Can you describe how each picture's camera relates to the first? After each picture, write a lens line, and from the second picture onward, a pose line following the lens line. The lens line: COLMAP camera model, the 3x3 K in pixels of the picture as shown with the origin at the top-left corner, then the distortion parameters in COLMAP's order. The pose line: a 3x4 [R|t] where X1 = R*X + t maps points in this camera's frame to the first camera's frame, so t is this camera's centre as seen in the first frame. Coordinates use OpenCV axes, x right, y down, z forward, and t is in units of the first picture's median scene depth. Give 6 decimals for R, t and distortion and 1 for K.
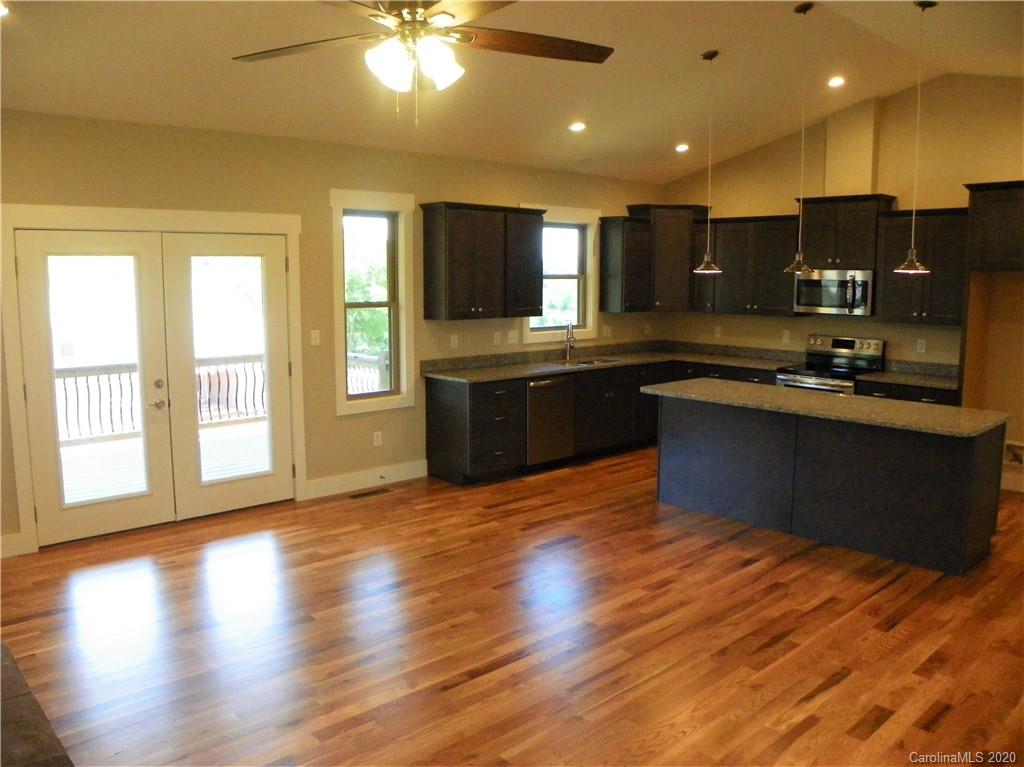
lens RADIAL K [[804.2, 0, 514.8], [0, 804.2, 380.9], [0, 0, 1]] dist [-0.158474, 0.113407]
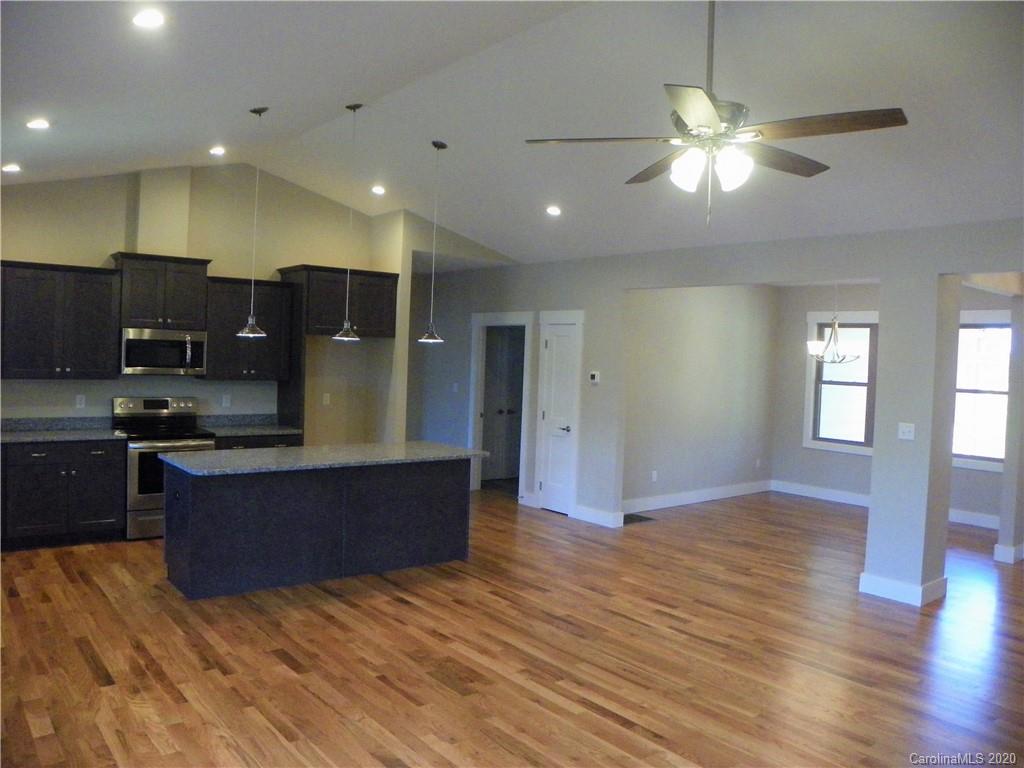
lens RADIAL K [[783.0, 0, 505.3], [0, 783.0, 382.4], [0, 0, 1]] dist [-0.134896, 0.054407]
pose [[0.068207, -0.038645, 0.996922, -0.614563], [0.097250, 0.994748, 0.031908, -0.076646], [-0.992920, 0.094775, 0.071607, 0.605101]]
